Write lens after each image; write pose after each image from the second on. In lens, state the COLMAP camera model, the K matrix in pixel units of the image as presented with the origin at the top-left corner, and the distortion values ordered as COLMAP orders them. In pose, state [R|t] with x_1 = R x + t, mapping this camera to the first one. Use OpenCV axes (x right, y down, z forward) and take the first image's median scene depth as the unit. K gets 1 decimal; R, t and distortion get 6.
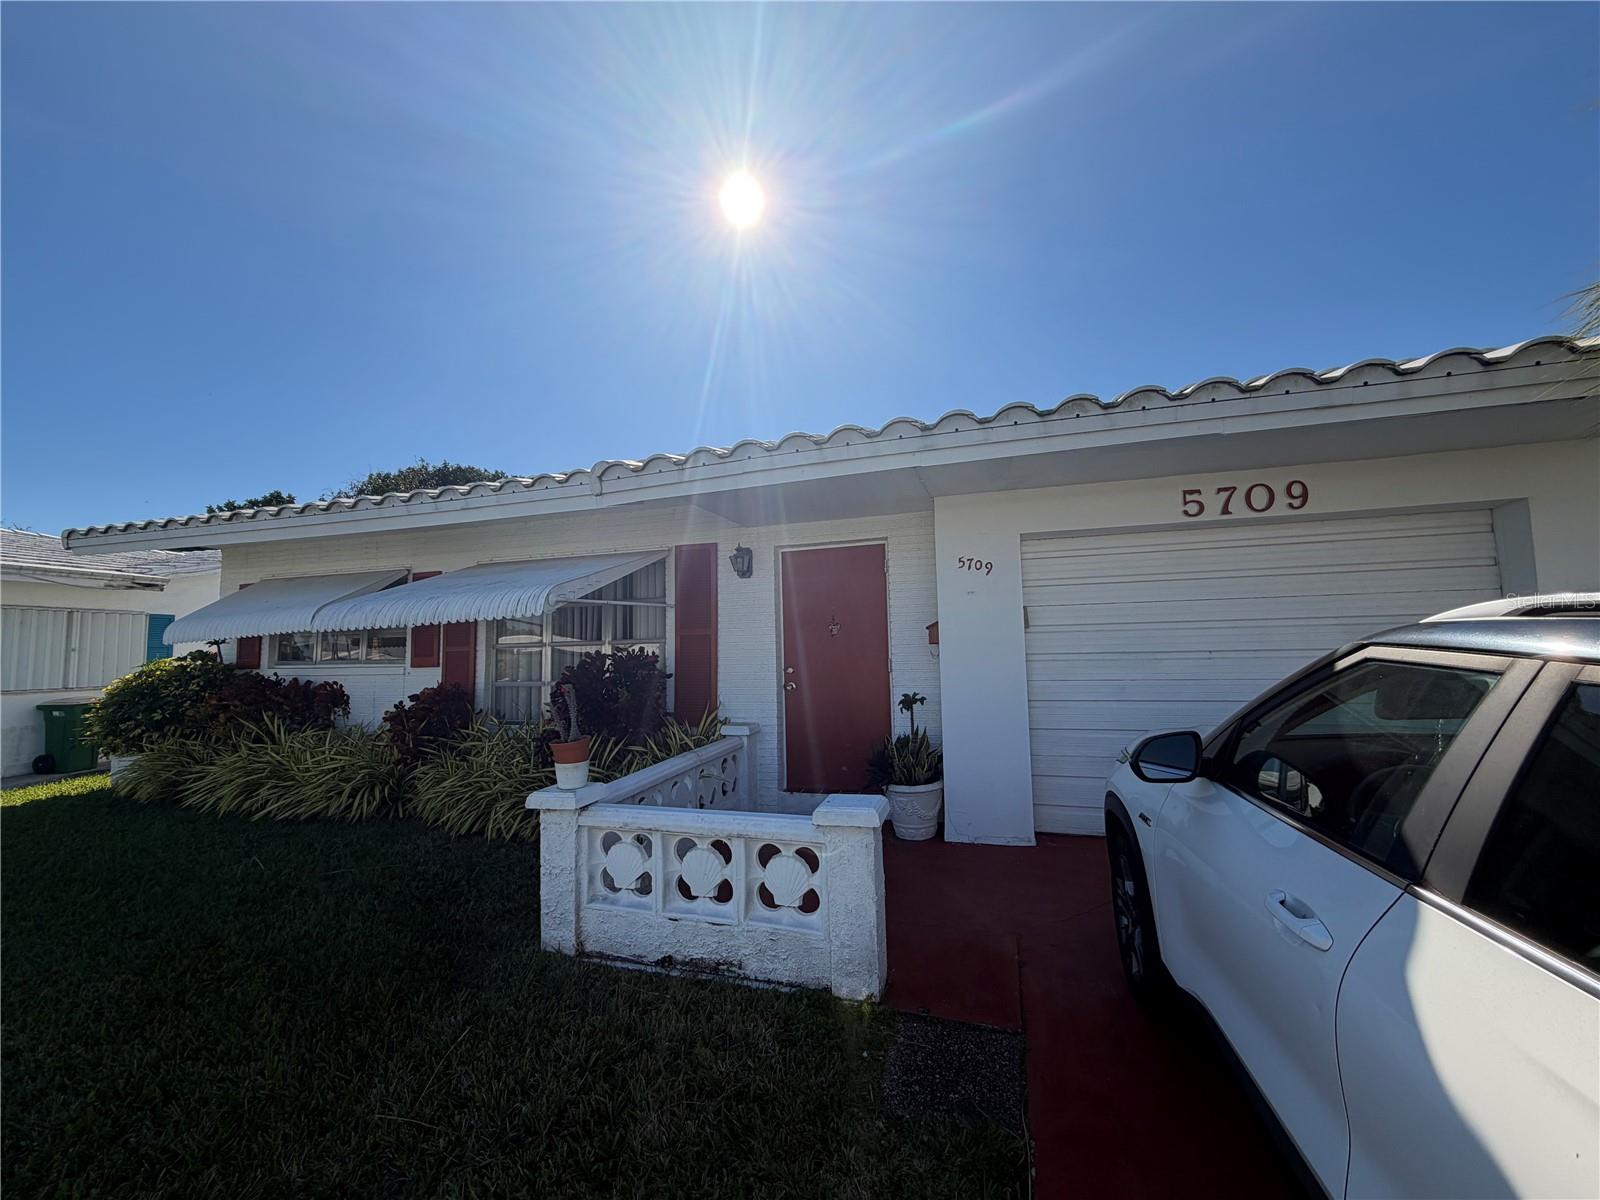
lens RADIAL K [[635.9, 0, 800.0], [0, 635.9, 600.0], [0, 0, 1]] dist [0.000800, 0.000007]
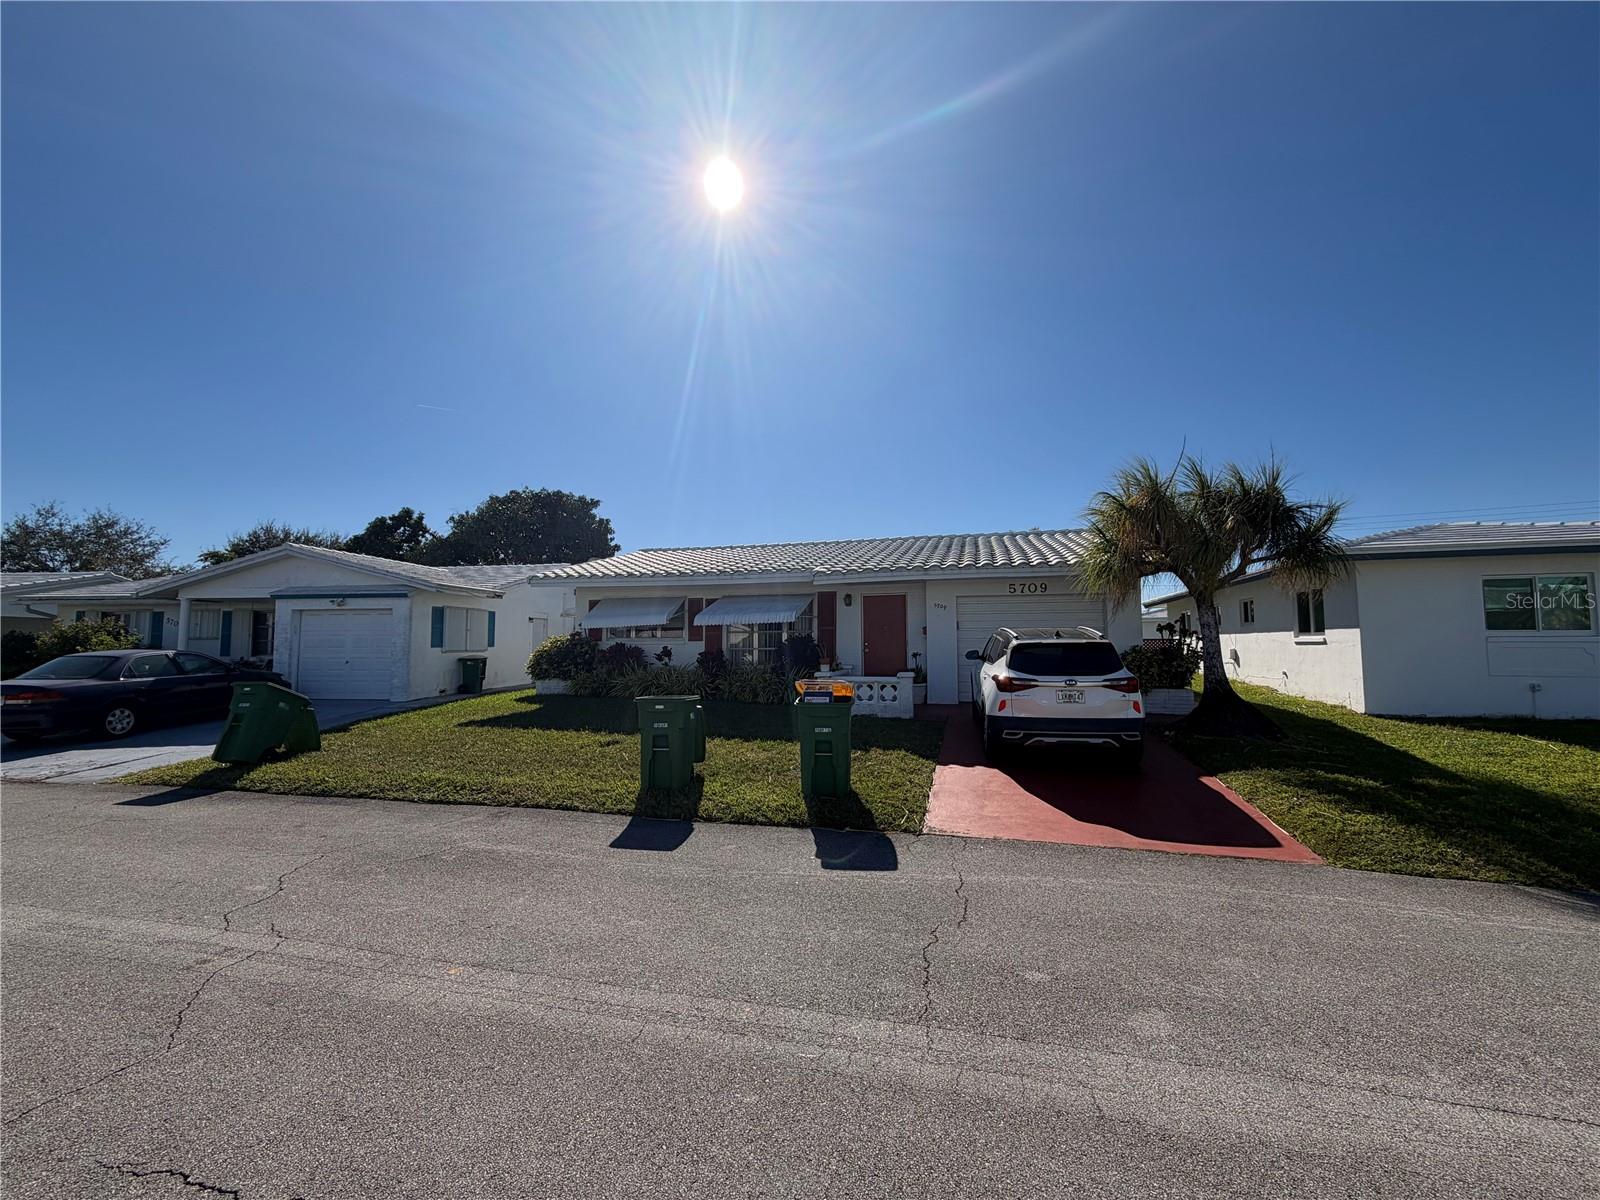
lens RADIAL K [[635.9, 0, 800.0], [0, 635.9, 600.0], [0, 0, 1]] dist [0.000800, 0.000007]
pose [[0.999117, 0.020319, 0.036766, -0.442053], [-0.020743, 0.999722, 0.011207, -0.099989], [-0.036528, -0.011959, 0.999261, -1.764956]]
